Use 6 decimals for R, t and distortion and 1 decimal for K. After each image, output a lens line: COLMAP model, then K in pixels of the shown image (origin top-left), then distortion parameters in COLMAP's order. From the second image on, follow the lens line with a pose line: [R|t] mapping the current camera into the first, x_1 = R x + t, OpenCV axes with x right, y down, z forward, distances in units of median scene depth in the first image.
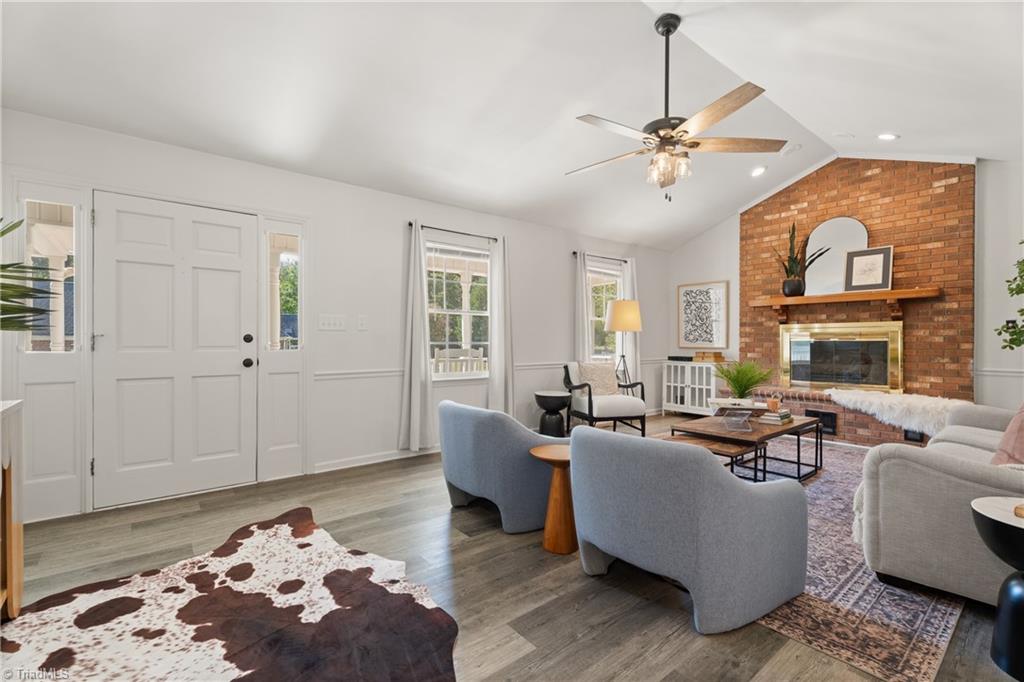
lens RADIAL K [[460.6, 0, 511.6], [0, 460.6, 339.5], [0, 0, 1]] dist [0.003544, -0.000167]
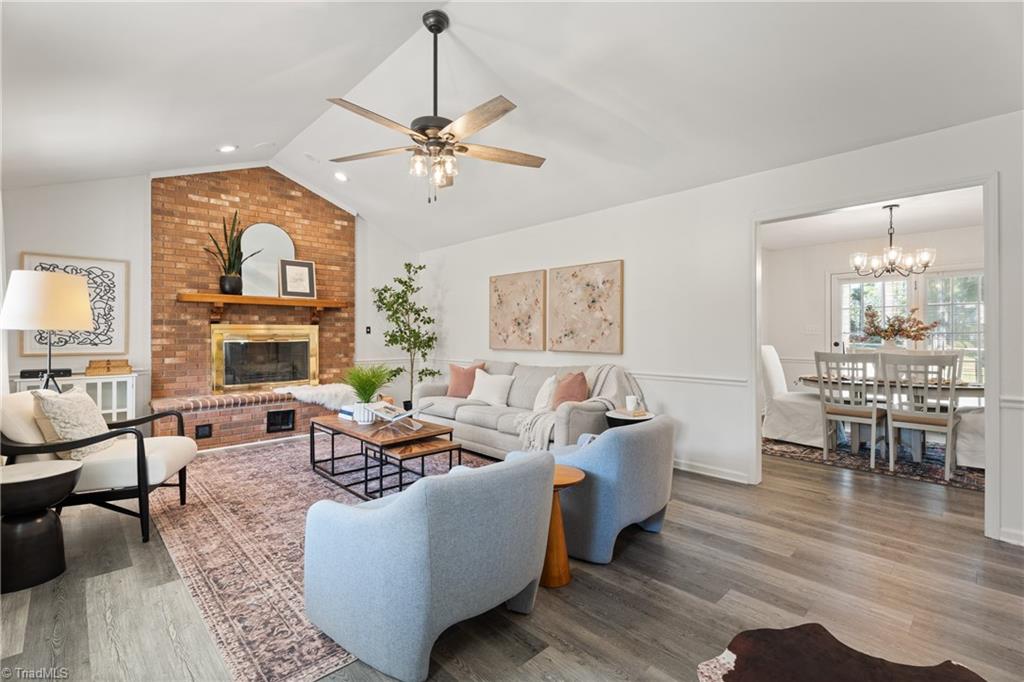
lens RADIAL K [[460.6, 0, 506.6], [0, 460.6, 332.0], [0, 0, 1]] dist [0.003544, -0.000167]
pose [[-0.087654, 0.004465, 0.996141, -0.394105], [-0.003531, 0.999982, -0.004792, -0.016696], [-0.996145, -0.003937, -0.087637, 0.577271]]
